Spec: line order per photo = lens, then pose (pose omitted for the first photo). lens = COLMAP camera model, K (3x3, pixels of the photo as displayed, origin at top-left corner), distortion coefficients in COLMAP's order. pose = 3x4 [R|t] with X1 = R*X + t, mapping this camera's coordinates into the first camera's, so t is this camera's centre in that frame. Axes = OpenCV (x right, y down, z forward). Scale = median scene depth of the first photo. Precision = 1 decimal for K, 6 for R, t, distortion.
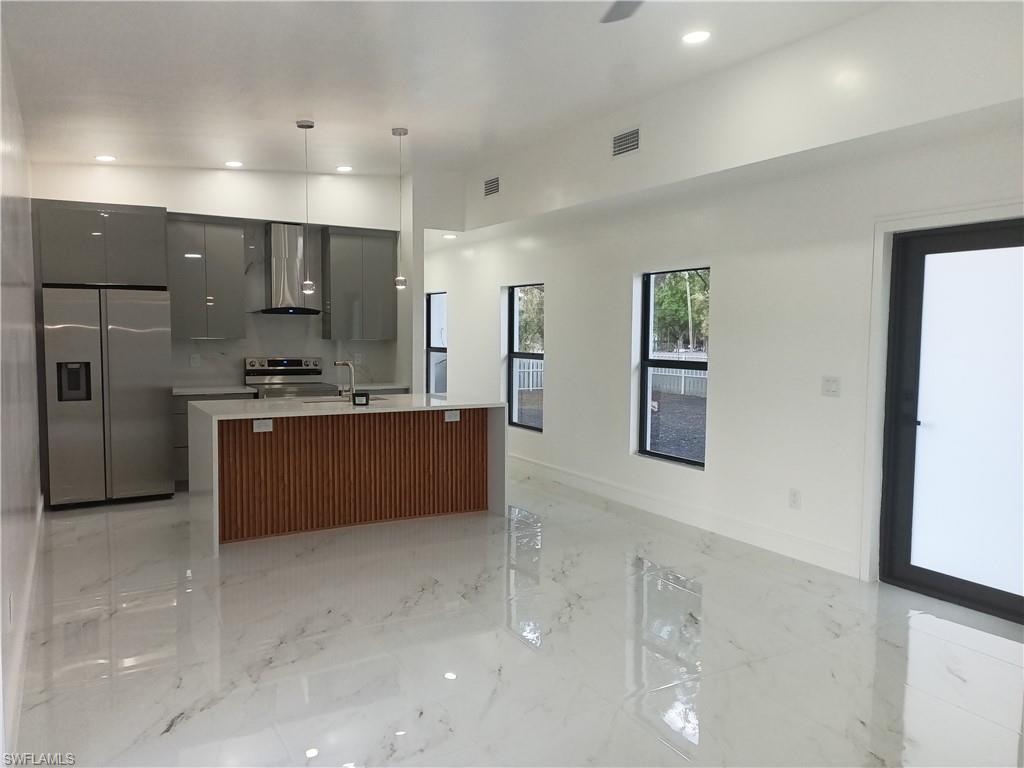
lens RADIAL K [[789.3, 0, 517.1], [0, 789.3, 390.0], [0, 0, 1]] dist [0.045834, -0.003415]
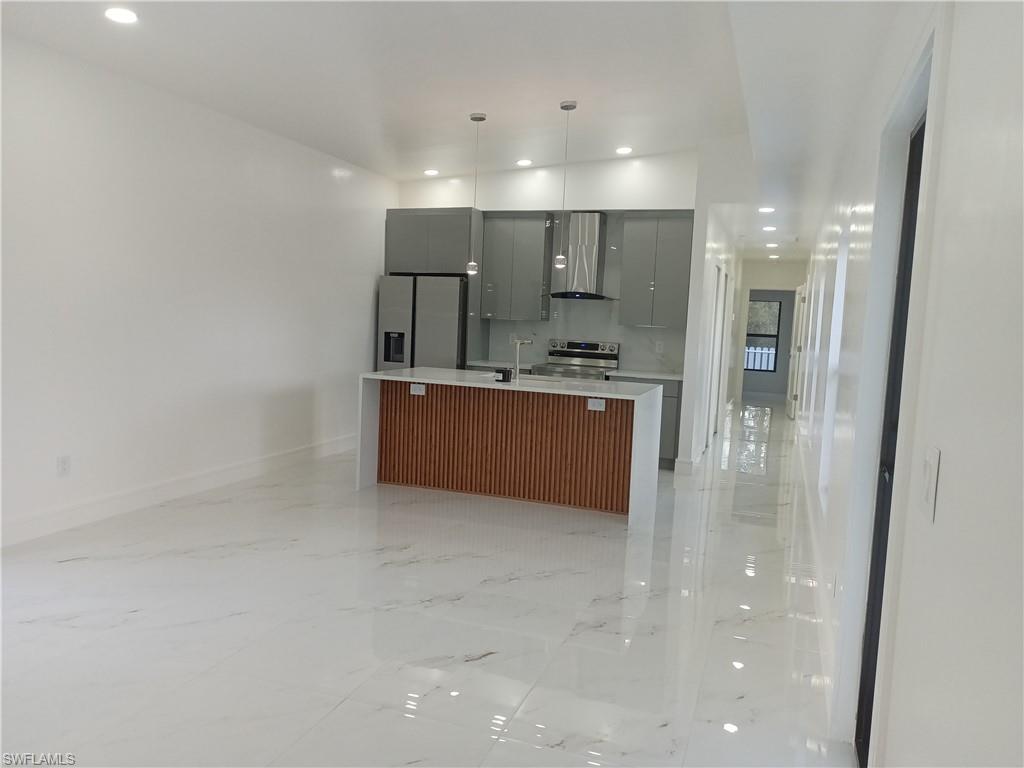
lens RADIAL K [[789.3, 0, 517.1], [0, 789.3, 390.0], [0, 0, 1]] dist [0.045834, -0.003415]
pose [[0.614622, 0.091295, -0.783521, 0.502831], [-0.096354, 0.994531, 0.040298, -0.010567], [0.782915, 0.050727, 0.620058, 0.306398]]
